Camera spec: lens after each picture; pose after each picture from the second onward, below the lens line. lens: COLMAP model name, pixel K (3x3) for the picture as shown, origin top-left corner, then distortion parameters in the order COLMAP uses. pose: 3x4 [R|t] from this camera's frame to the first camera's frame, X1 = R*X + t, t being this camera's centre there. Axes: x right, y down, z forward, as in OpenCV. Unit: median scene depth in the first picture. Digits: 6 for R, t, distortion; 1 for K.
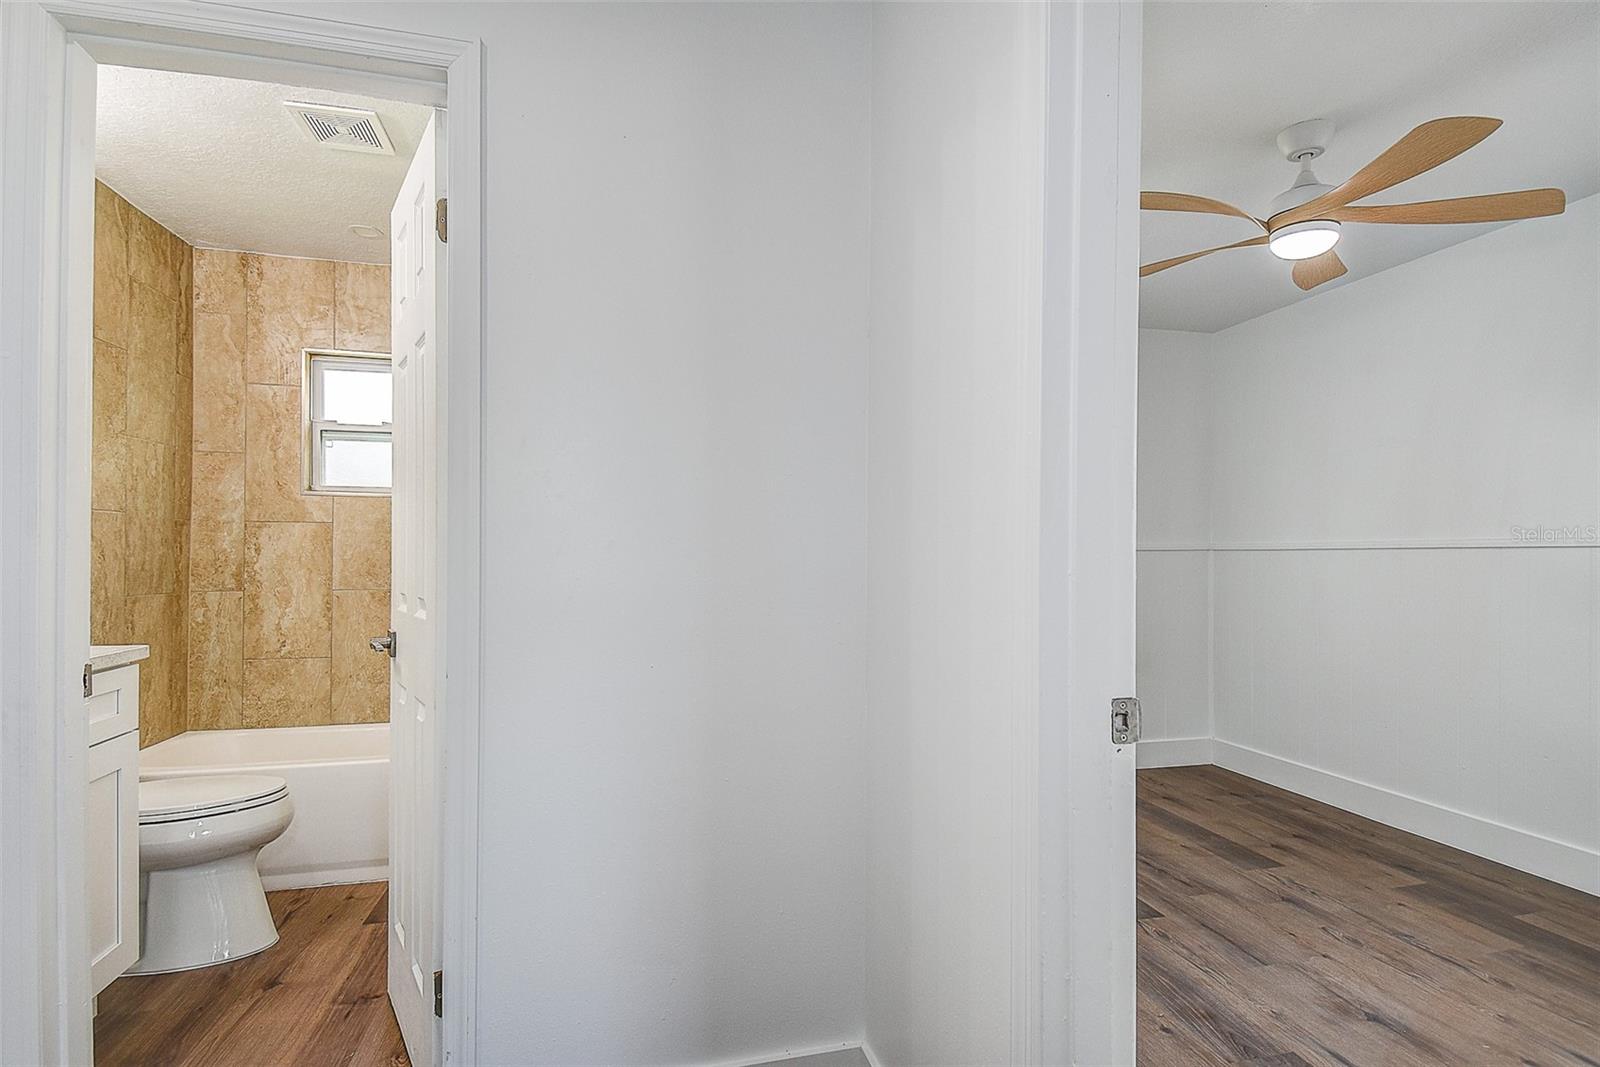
lens RADIAL K [[800.7, 0, 824.5], [0, 800.7, 551.4], [0, 0, 1]] dist [0.016619, -0.005089]
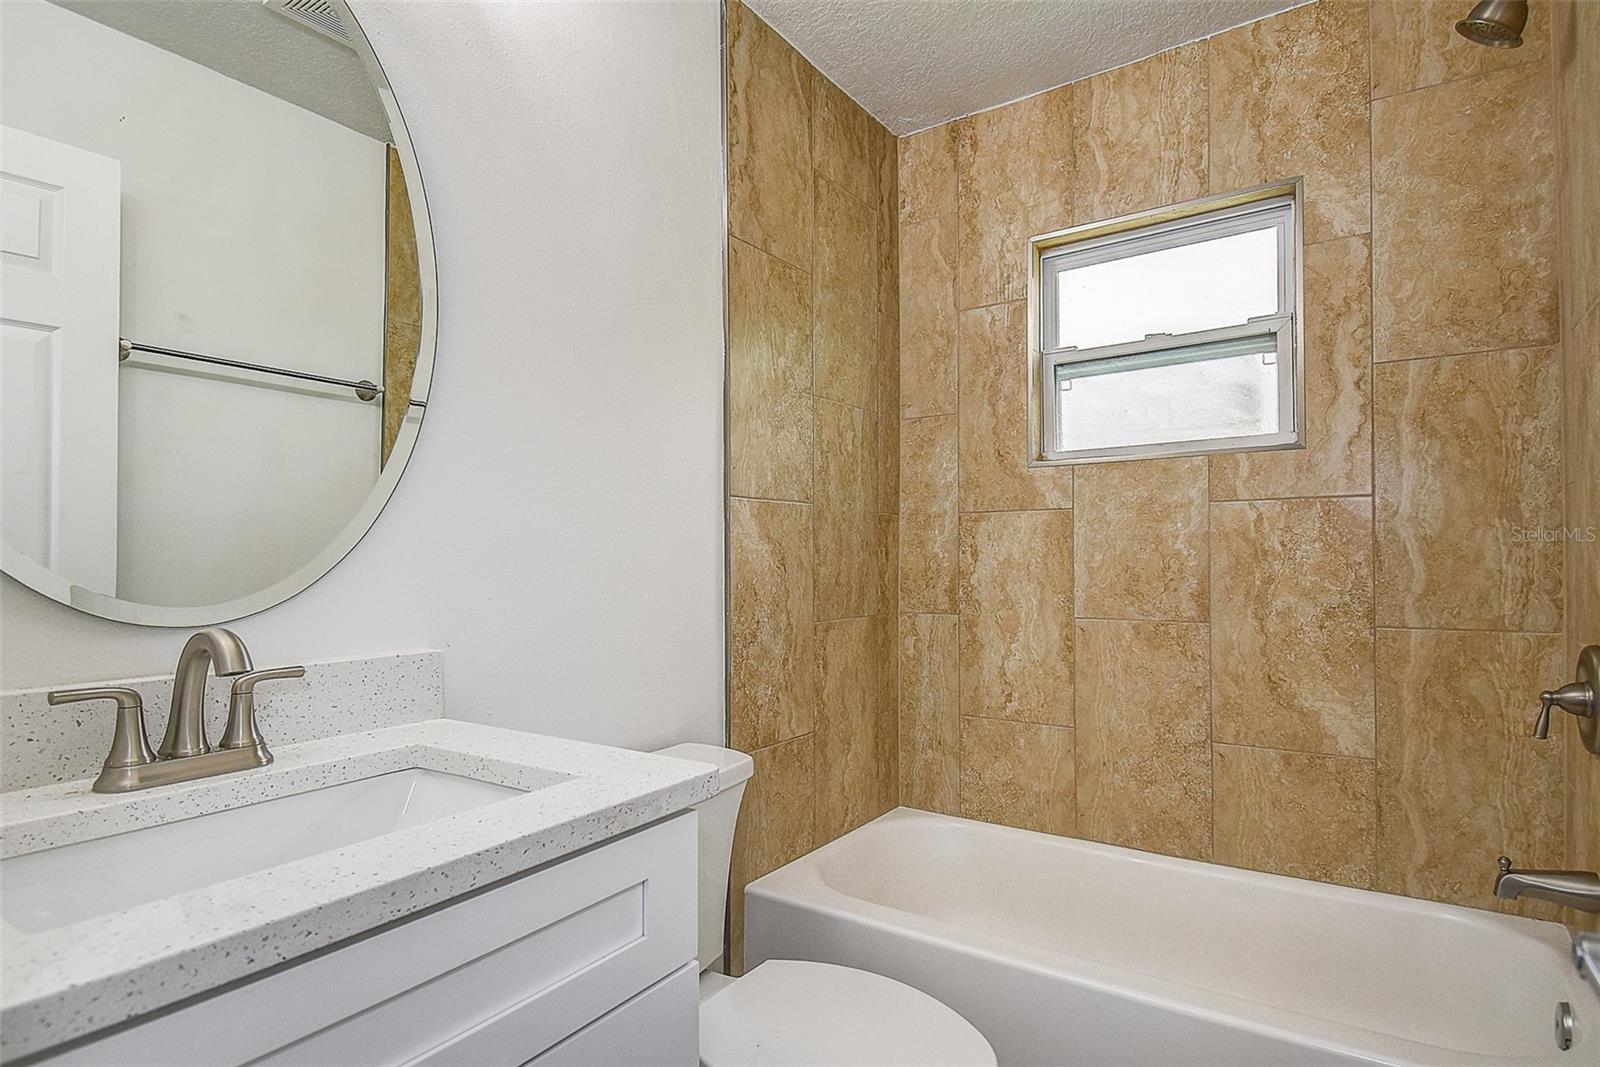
lens RADIAL K [[810.1, 0, 807.0], [0, 810.1, 552.9], [0, 0, 1]] dist [0.021325, -0.014325]
pose [[0.647402, -0.014033, -0.762019, -0.278751], [0.012276, 0.999893, -0.007983, 0.000612], [0.762050, -0.004186, 0.647505, 0.456822]]
